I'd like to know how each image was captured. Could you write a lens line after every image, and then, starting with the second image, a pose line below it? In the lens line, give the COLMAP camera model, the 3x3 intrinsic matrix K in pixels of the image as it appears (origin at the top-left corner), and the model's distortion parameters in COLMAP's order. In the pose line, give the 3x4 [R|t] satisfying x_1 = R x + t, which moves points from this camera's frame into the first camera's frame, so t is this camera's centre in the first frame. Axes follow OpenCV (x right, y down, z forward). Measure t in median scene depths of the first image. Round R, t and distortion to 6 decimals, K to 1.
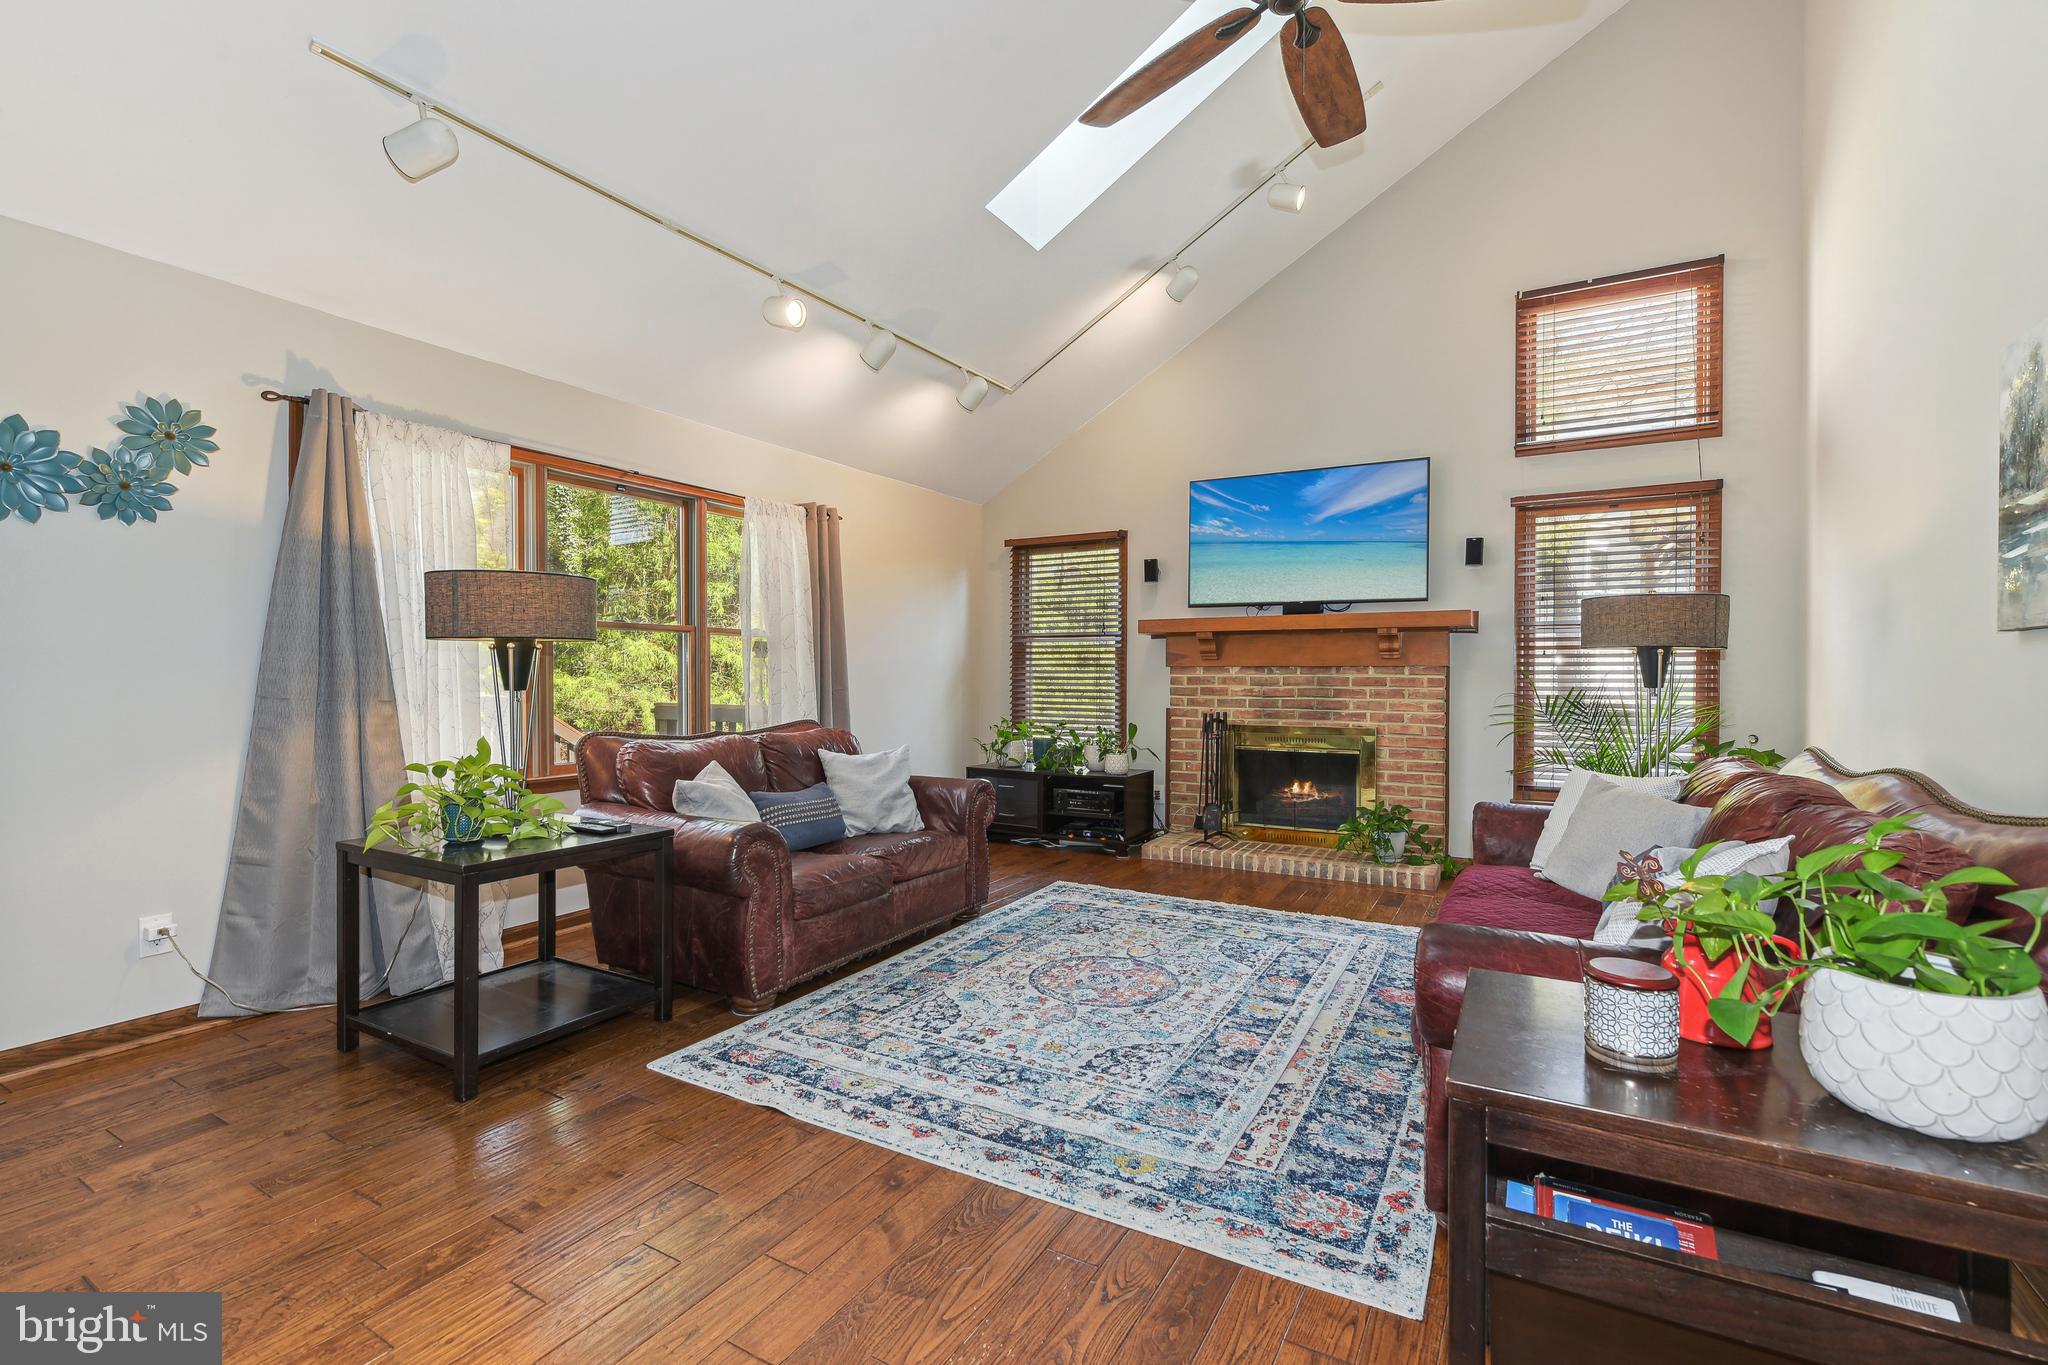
lens RADIAL K [[908.5, 0, 1029.0], [0, 908.5, 670.6], [0, 0, 1]] dist [0.001095, 0.000063]
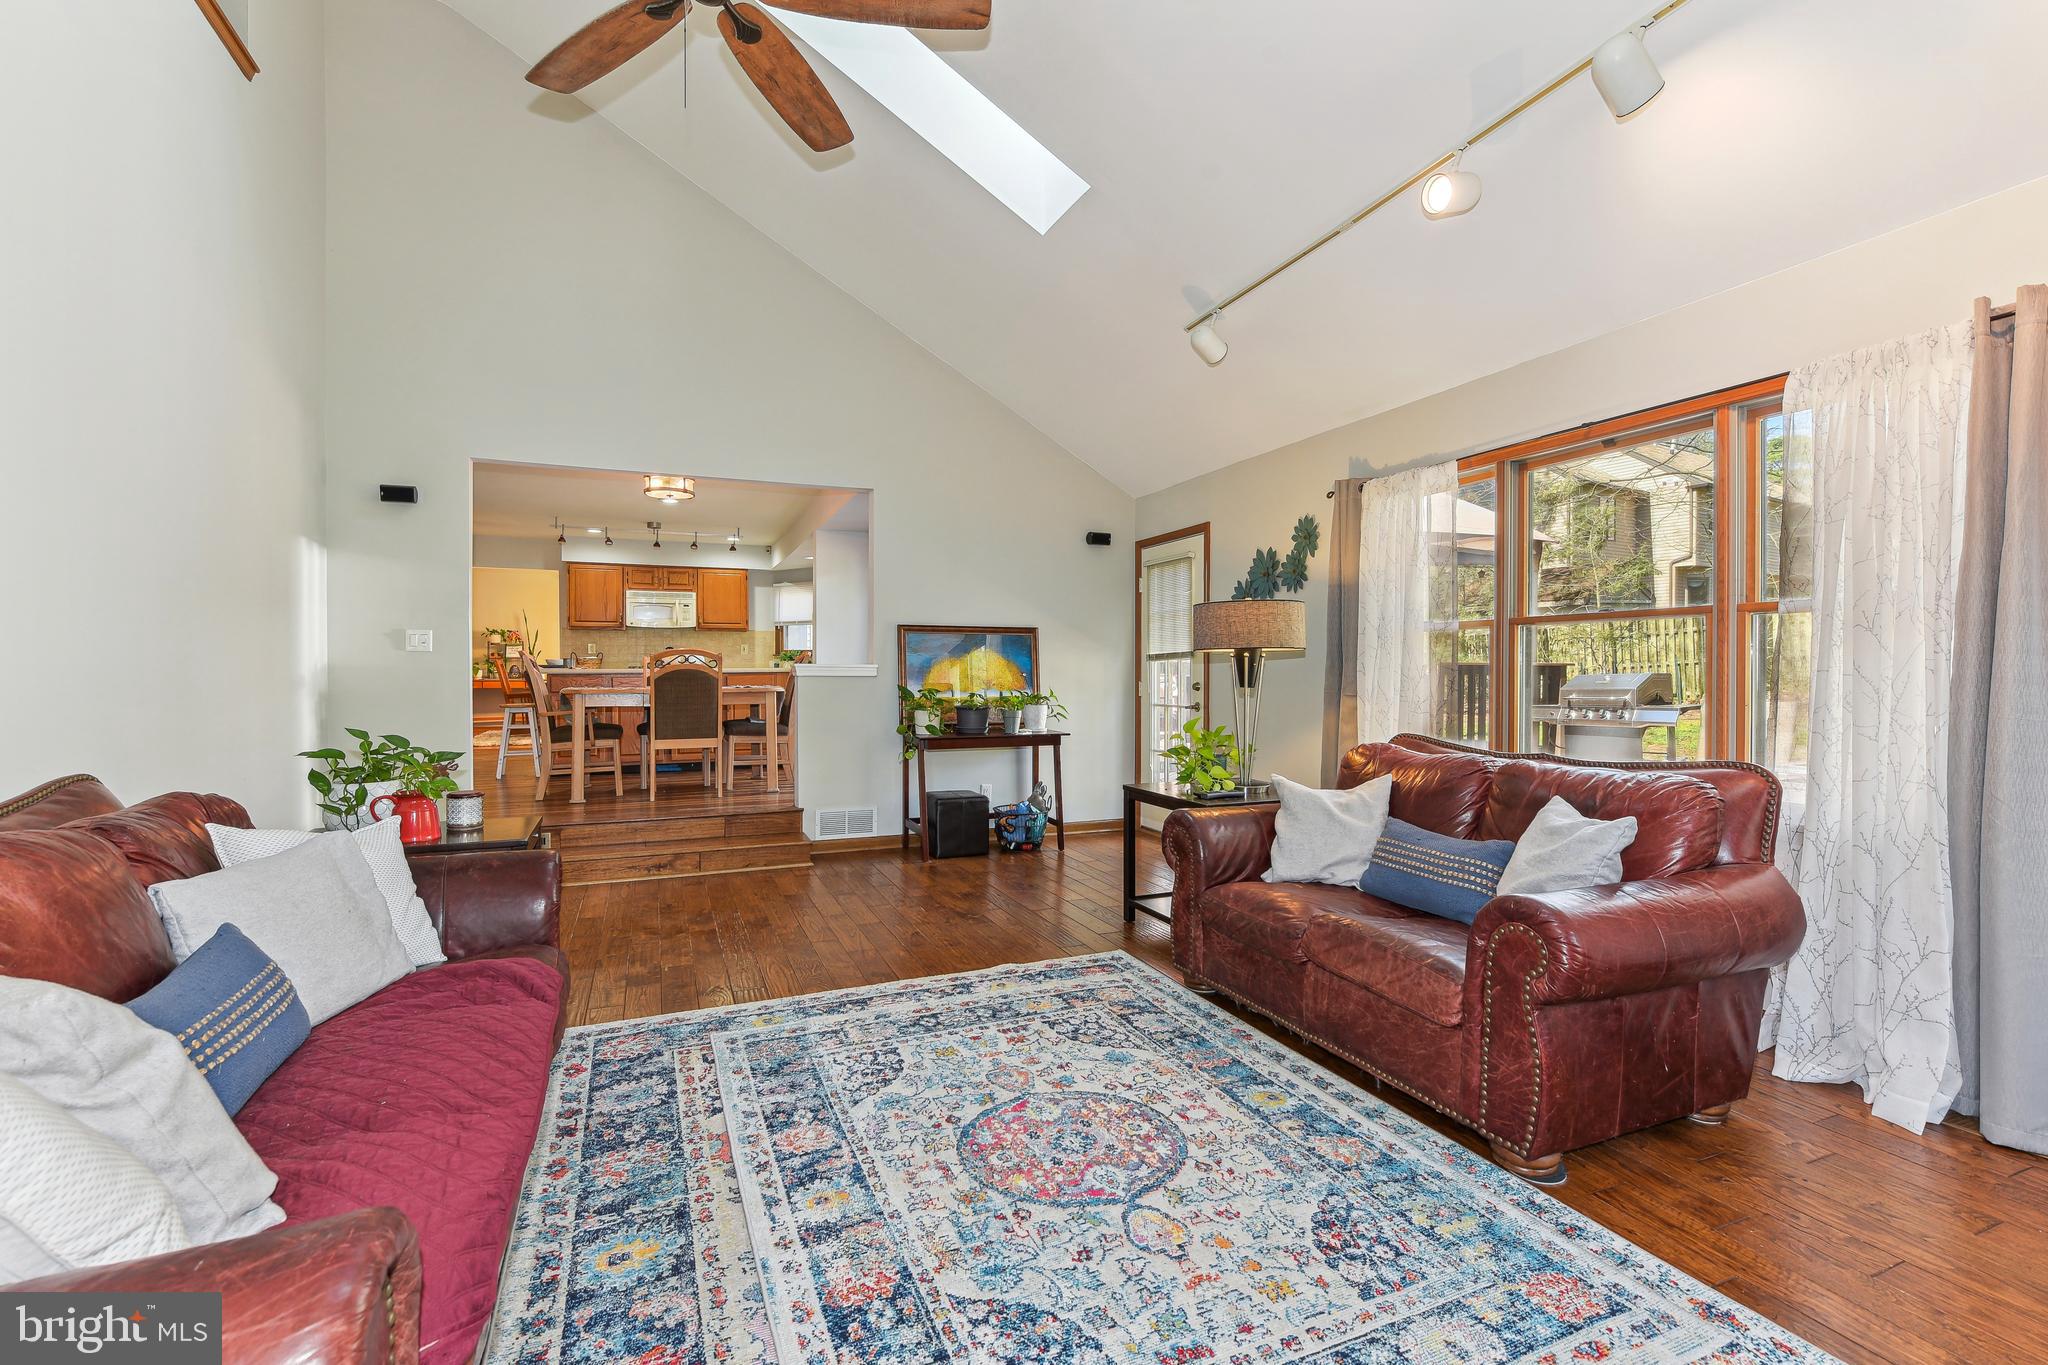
lens RADIAL K [[908.5, 0, 1029.0], [0, 908.5, 670.6], [0, 0, 1]] dist [0.001095, 0.000063]
pose [[-0.610453, -0.003500, -0.792044, 0.738602], [-0.001815, 0.999994, -0.003021, 0.001942], [0.792050, -0.000407, -0.610456, 1.633161]]
